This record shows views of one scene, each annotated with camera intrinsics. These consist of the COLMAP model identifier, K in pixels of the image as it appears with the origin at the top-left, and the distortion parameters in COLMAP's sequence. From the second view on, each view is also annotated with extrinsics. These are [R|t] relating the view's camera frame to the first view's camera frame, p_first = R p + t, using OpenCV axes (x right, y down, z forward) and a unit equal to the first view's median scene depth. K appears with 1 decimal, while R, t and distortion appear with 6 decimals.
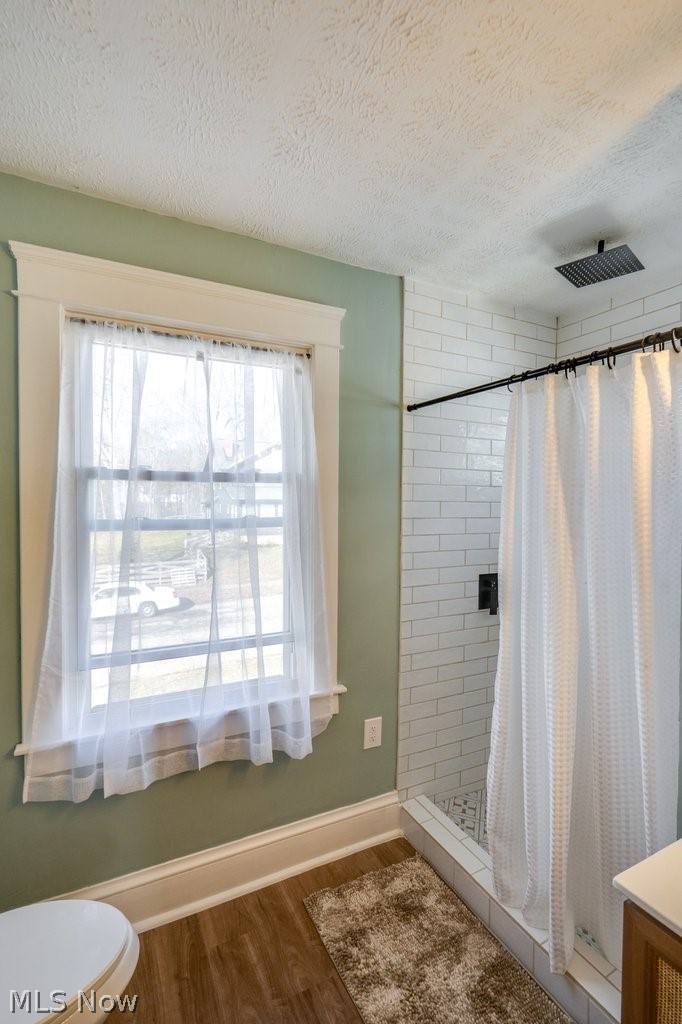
lens RADIAL K [[498.3, 0, 347.6], [0, 498.3, 506.8], [0, 0, 1]] dist [0.002879, 0.001605]
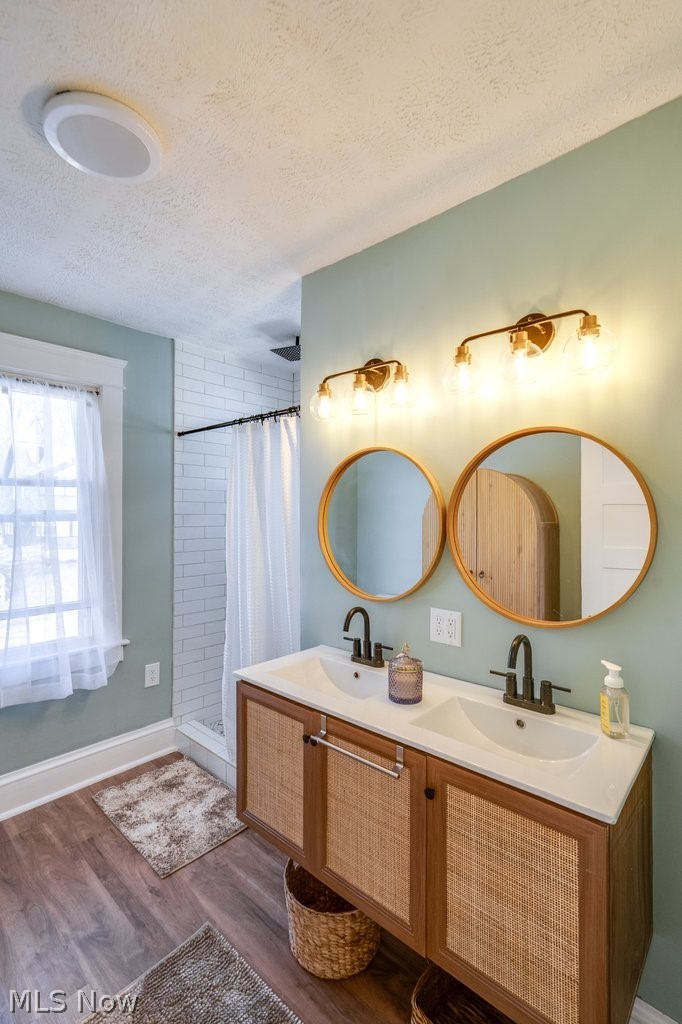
lens RADIAL K [[498.3, 0, 332.1], [0, 498.3, 512.9], [0, 0, 1]] dist [0.002879, 0.001605]
pose [[0.954051, -0.001696, 0.299640, 0.120560], [0.004897, 0.999939, -0.009931, 0.037793], [-0.299605, 0.010942, 0.954001, -0.465588]]
